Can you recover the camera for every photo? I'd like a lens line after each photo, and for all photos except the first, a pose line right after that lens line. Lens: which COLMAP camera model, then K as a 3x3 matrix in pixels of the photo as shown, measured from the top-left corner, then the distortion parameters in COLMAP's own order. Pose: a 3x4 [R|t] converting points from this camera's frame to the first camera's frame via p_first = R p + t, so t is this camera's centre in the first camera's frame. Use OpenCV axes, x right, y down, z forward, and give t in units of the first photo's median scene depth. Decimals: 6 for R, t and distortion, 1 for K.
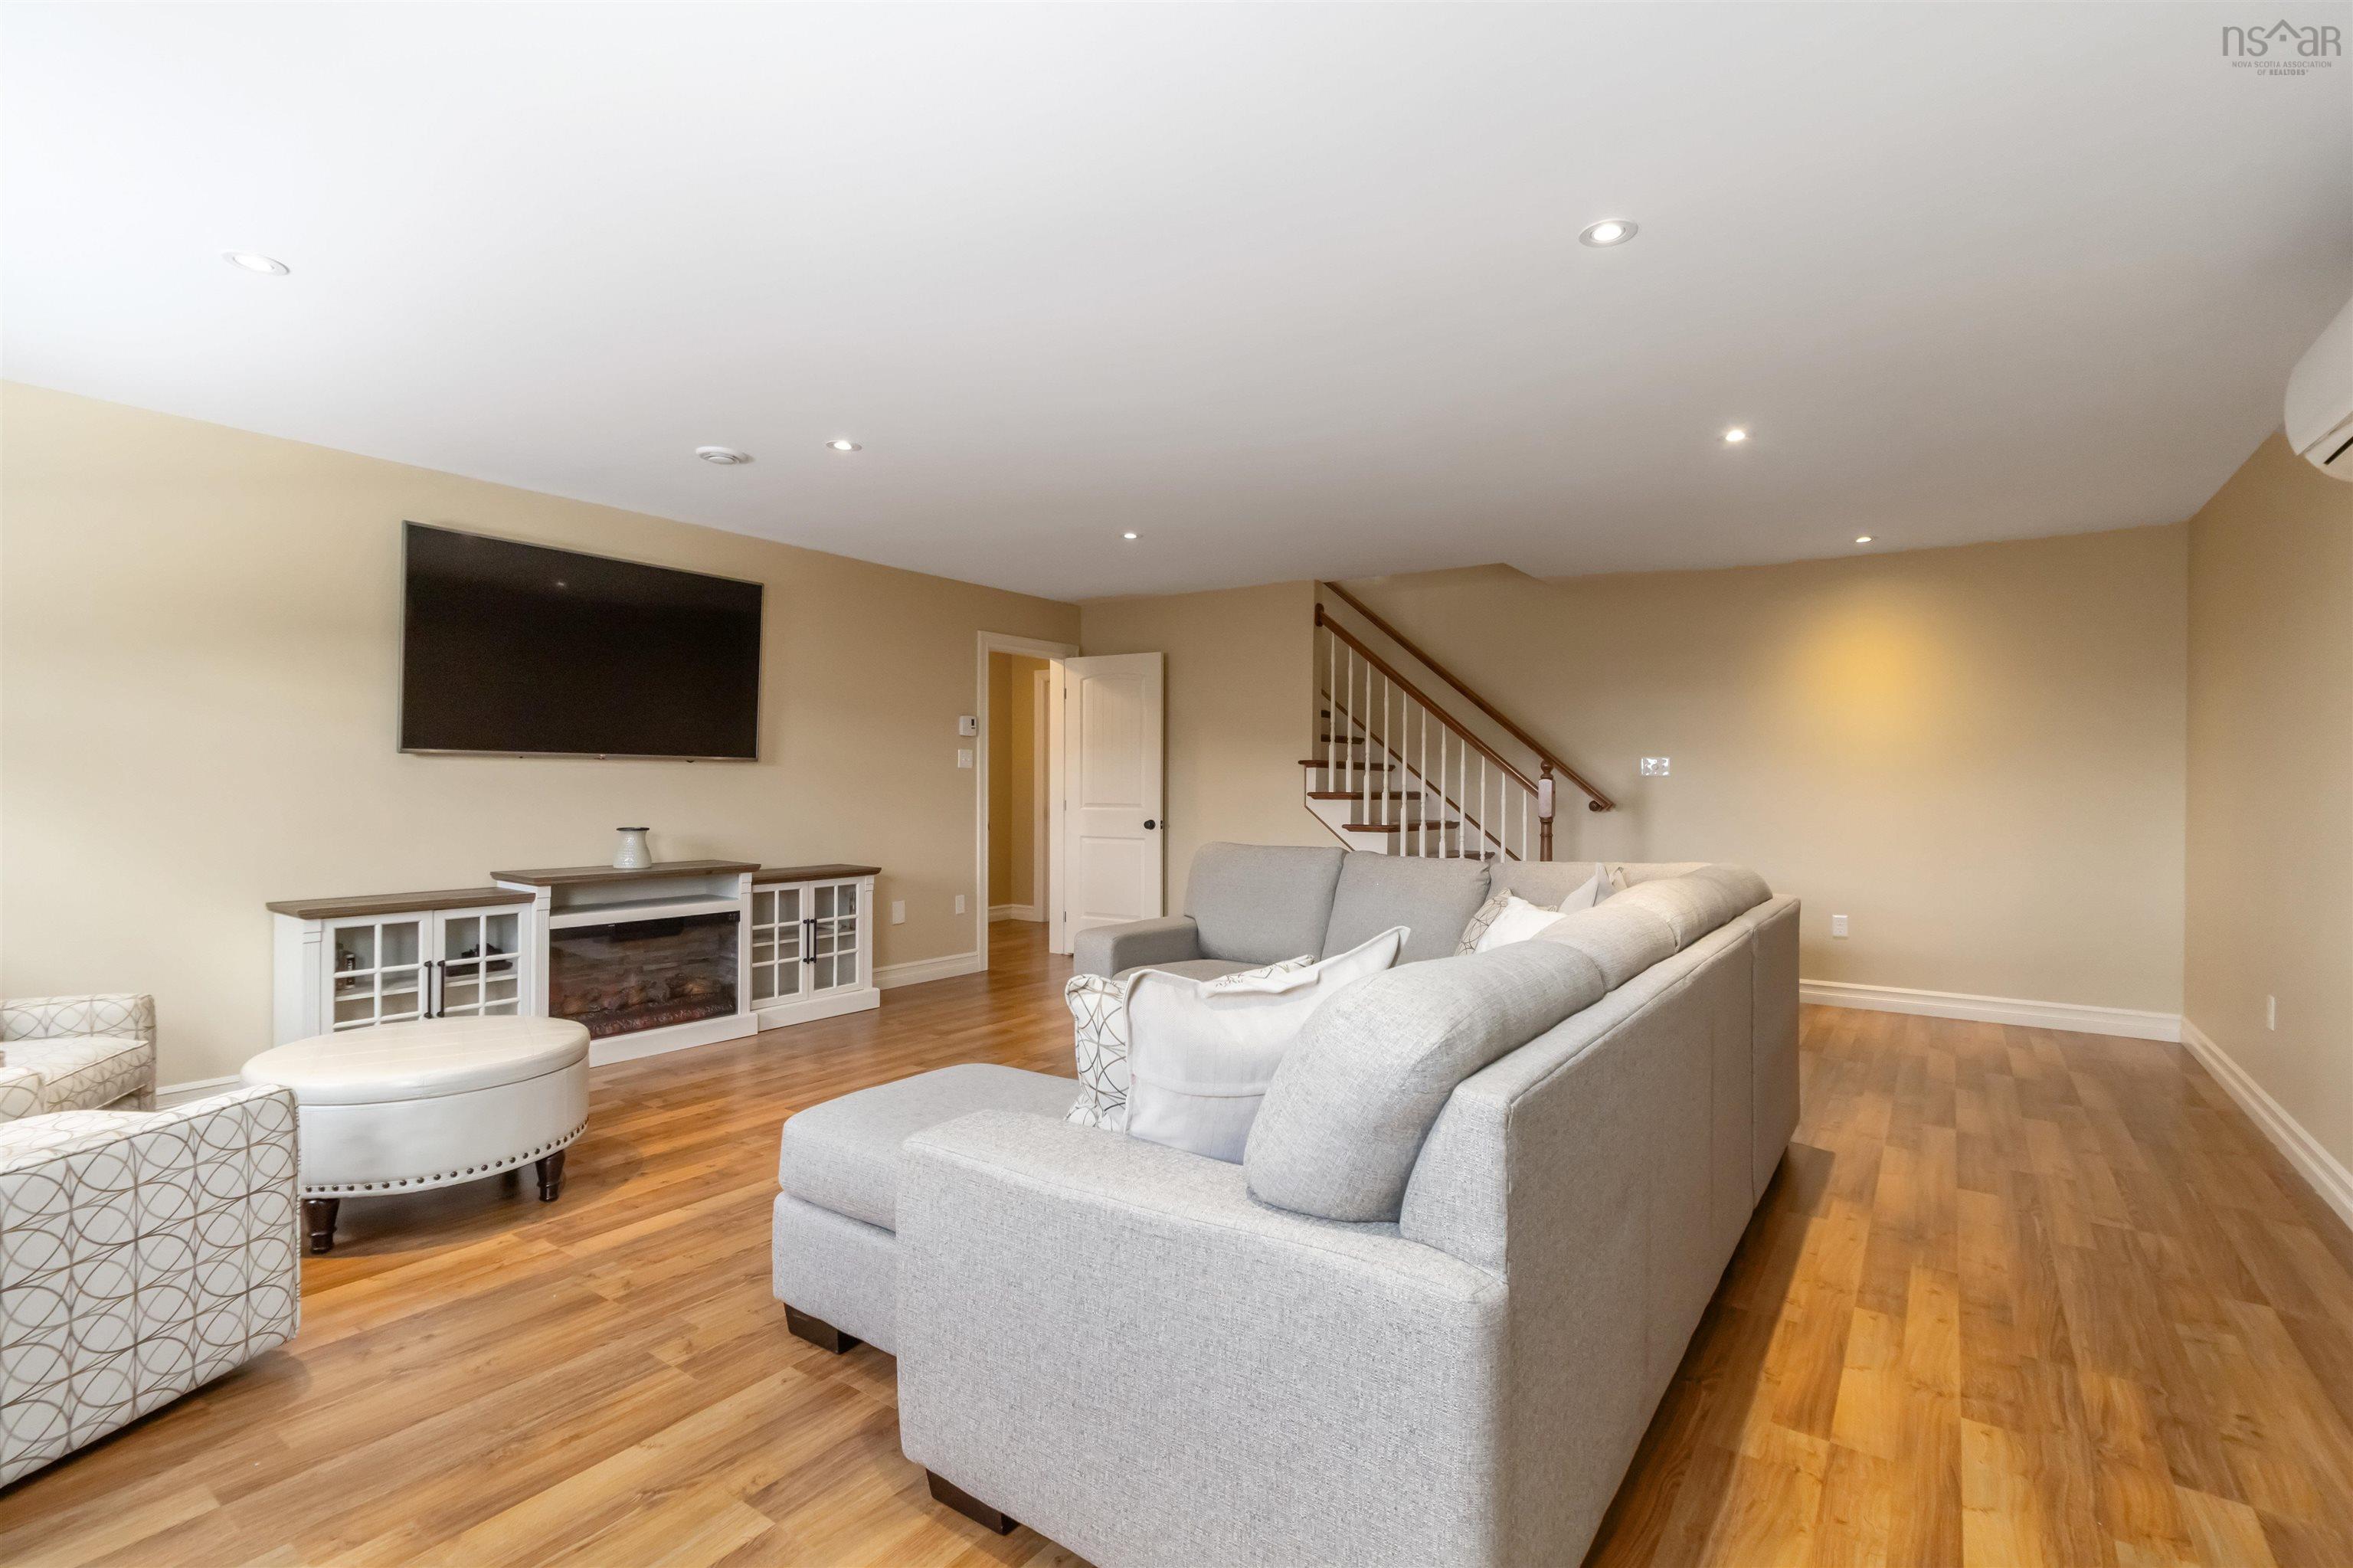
lens RADIAL K [[1130.7, 0, 1172.0], [0, 1130.7, 790.3], [0, 0, 1]] dist [0.001429, 0.000435]
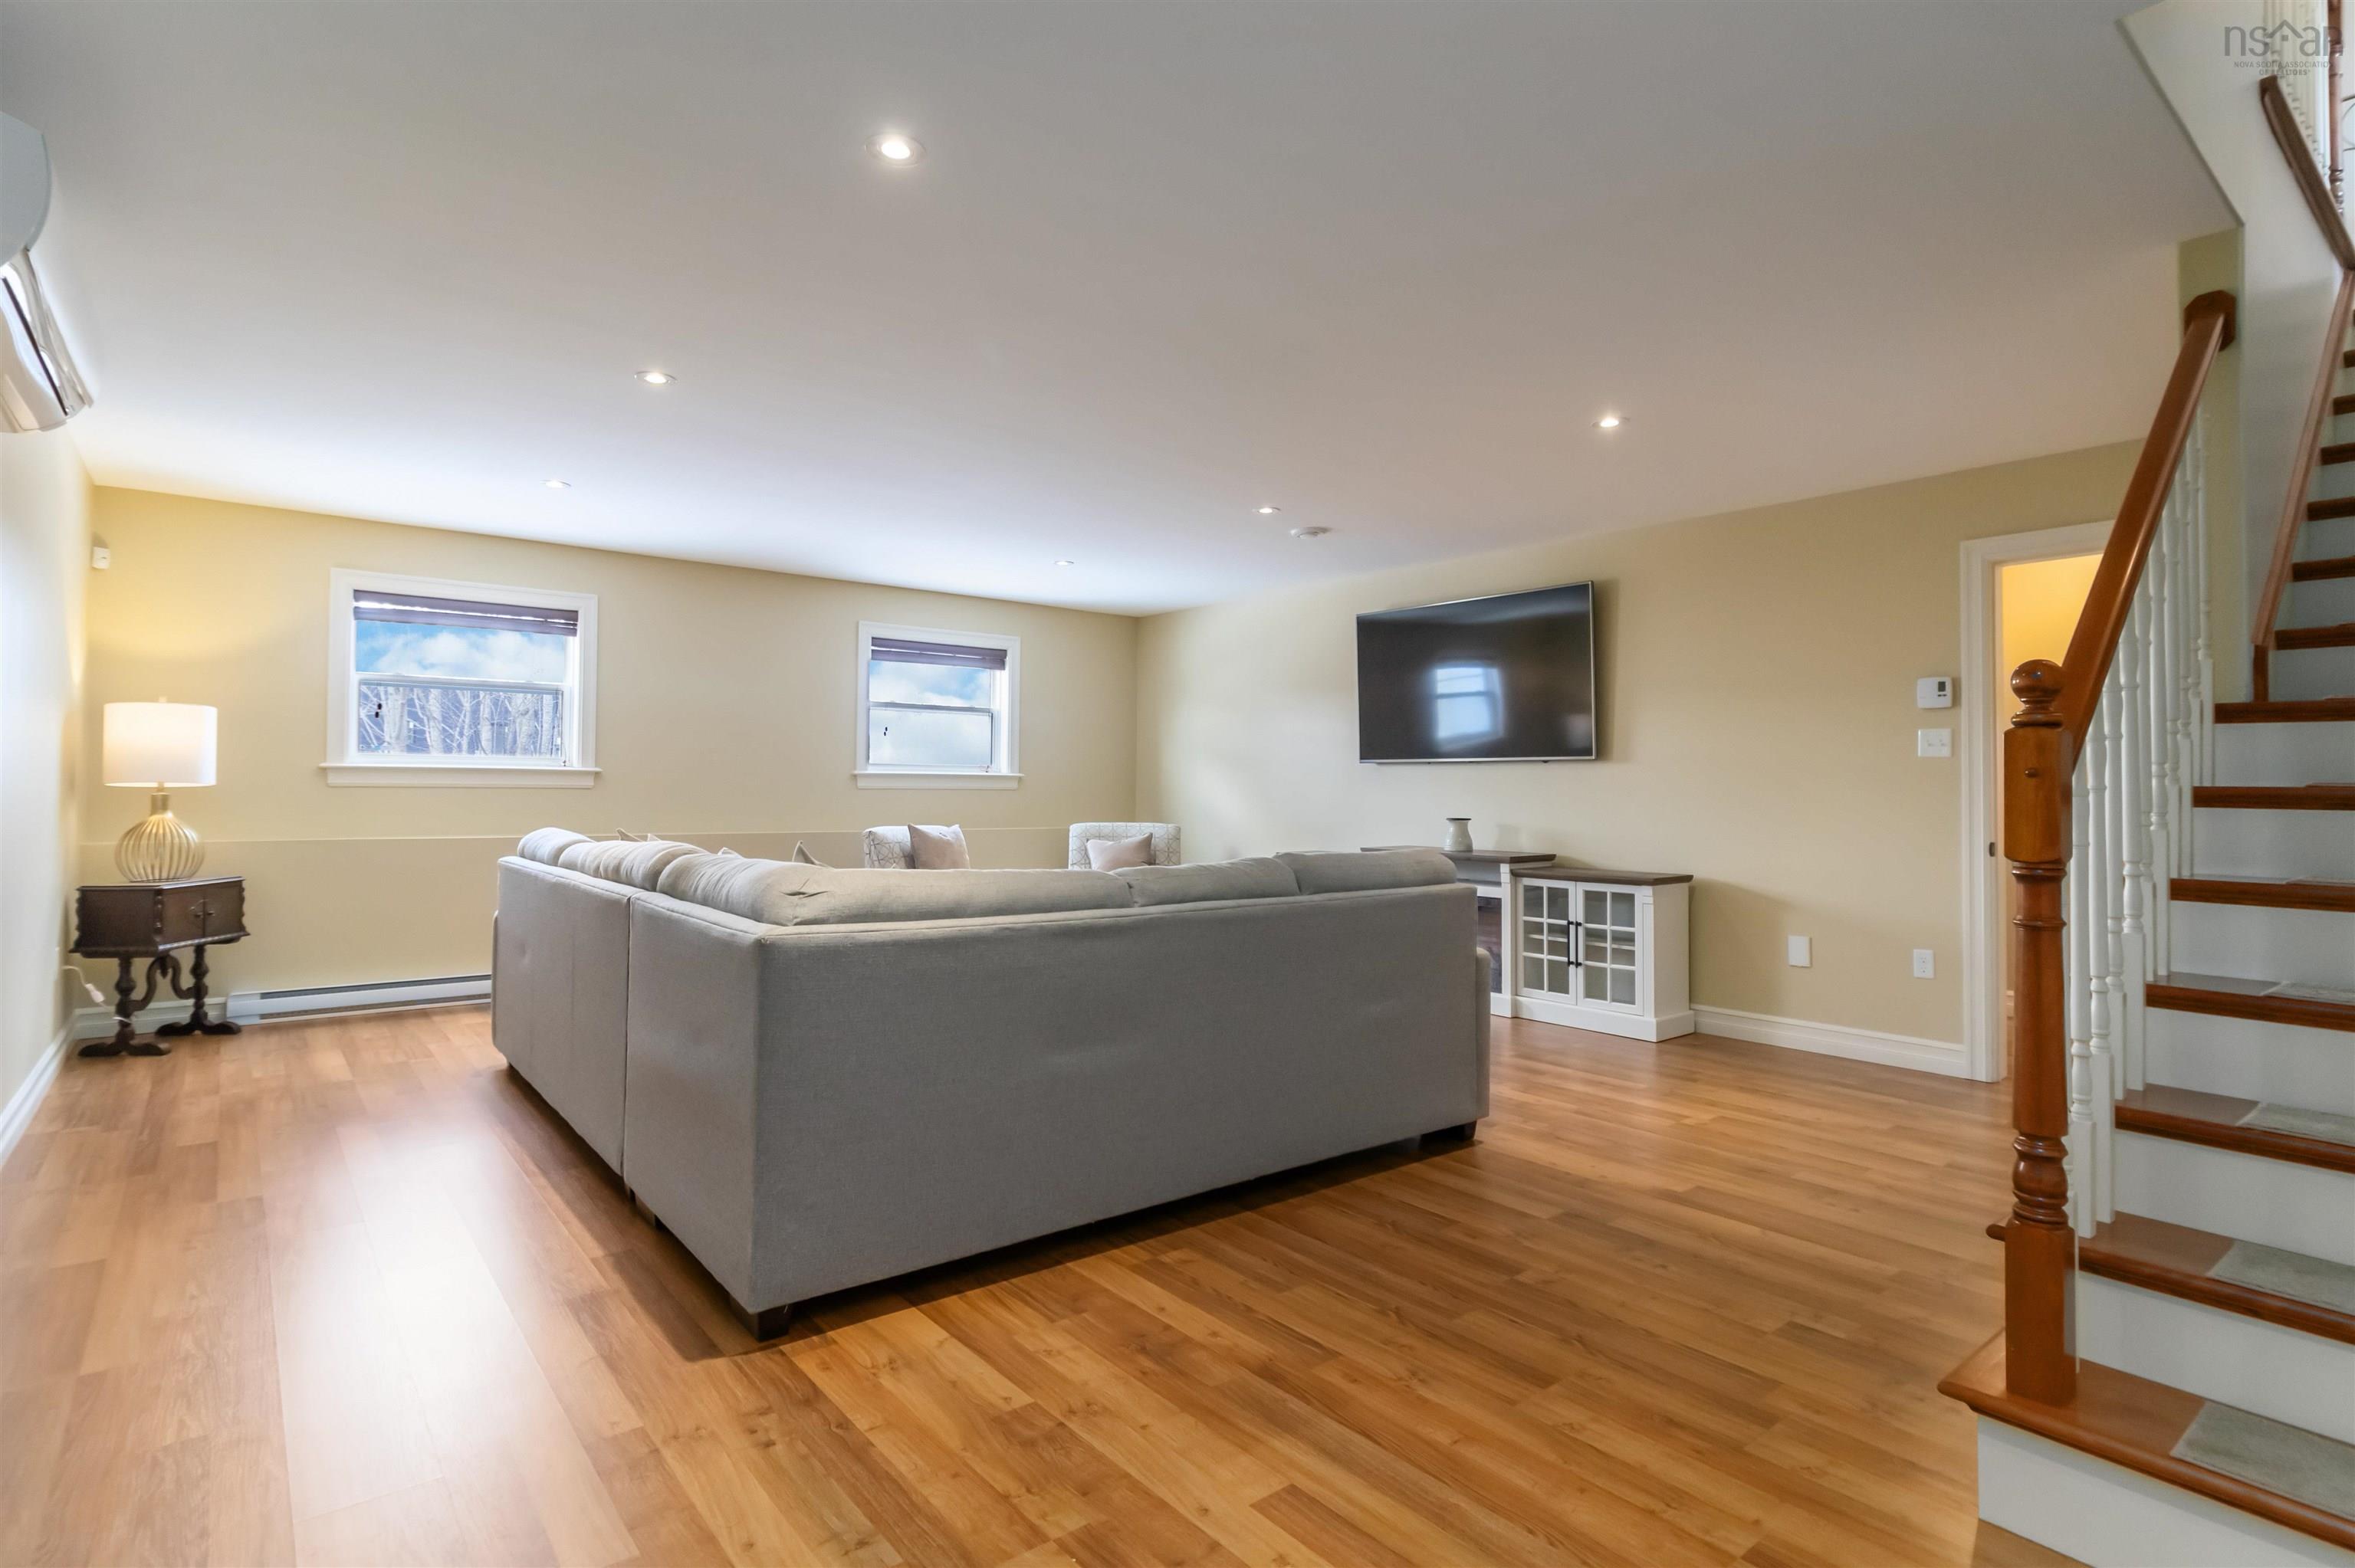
lens RADIAL K [[1131.5, 0, 1155.4], [0, 1131.5, 766.4], [0, 0, 1]] dist [0.001429, 0.000435]
pose [[-0.275084, -0.023408, -0.961135, 0.724343], [-0.013953, 0.999695, -0.020354, 0.006588], [0.961319, 0.007812, -0.275327, 0.942291]]
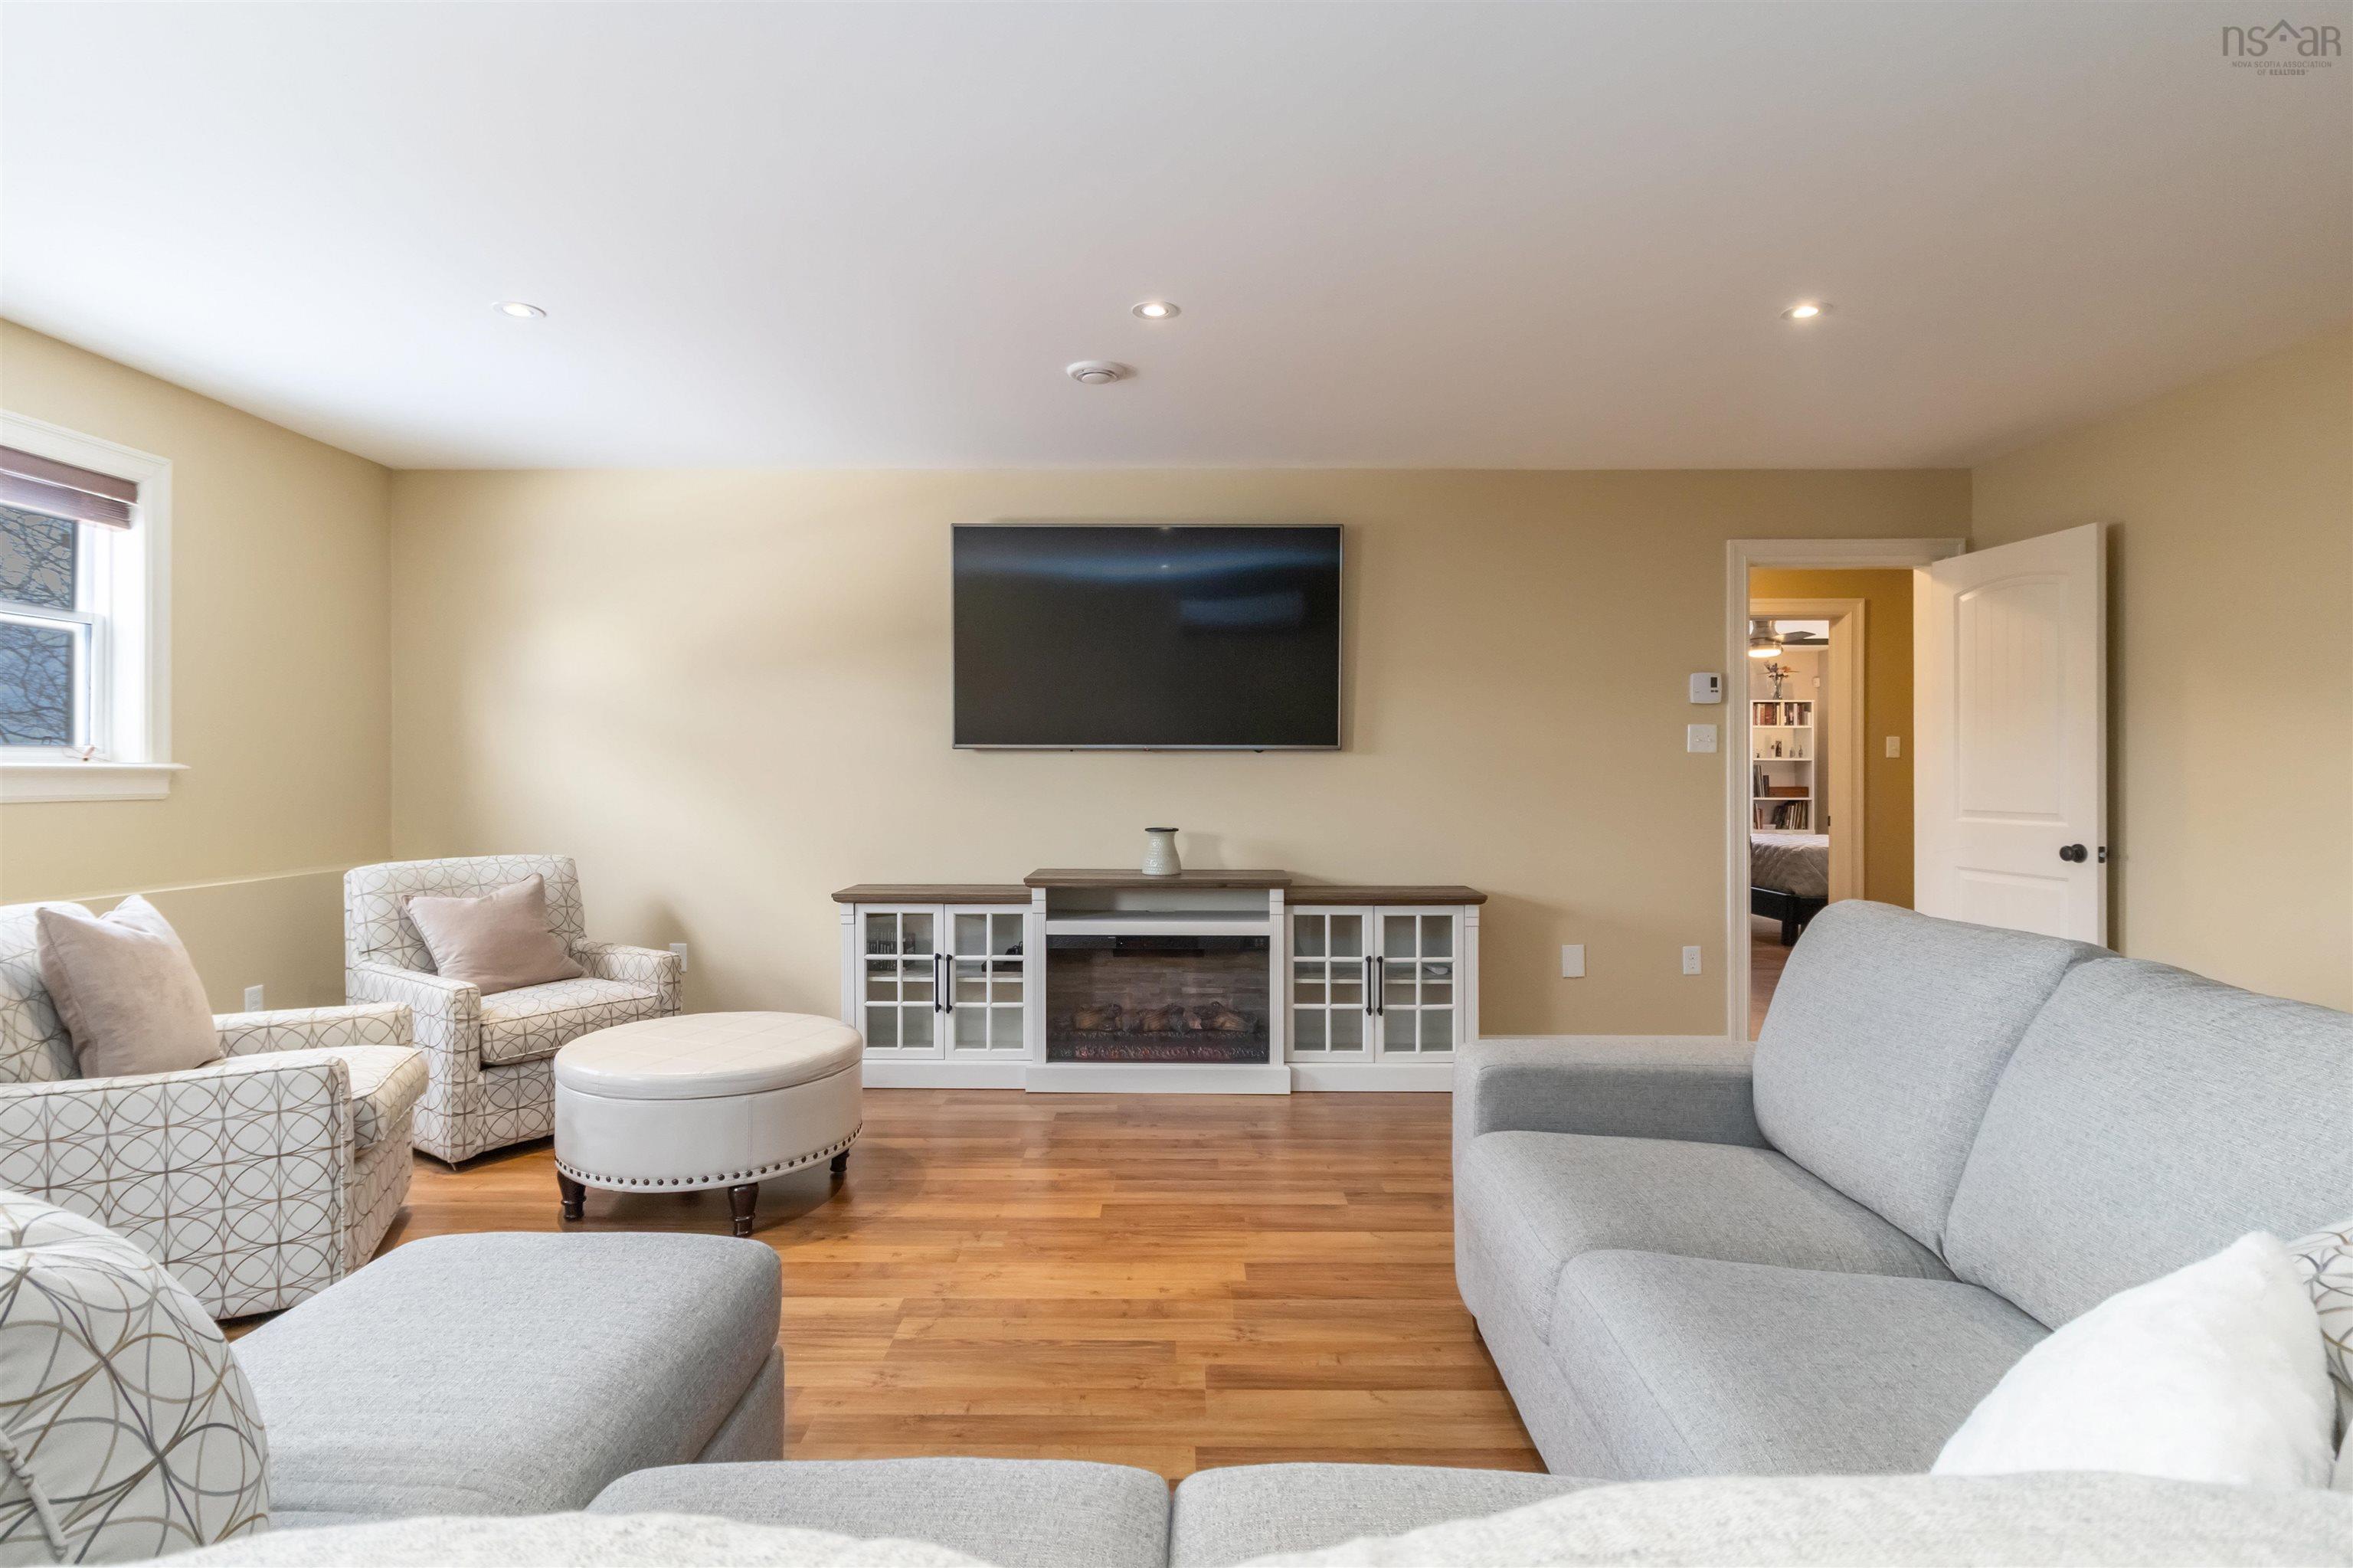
lens RADIAL K [[1233.1, 0, 1183.7], [0, 1233.1, 782.6], [0, 0, 1]] dist [0.005031, -0.000718]
pose [[0.566780, -0.001581, -0.823868, 0.293244], [-0.003148, 0.999987, -0.004085, 0.001611], [0.823863, 0.004909, 0.566767, 0.437455]]
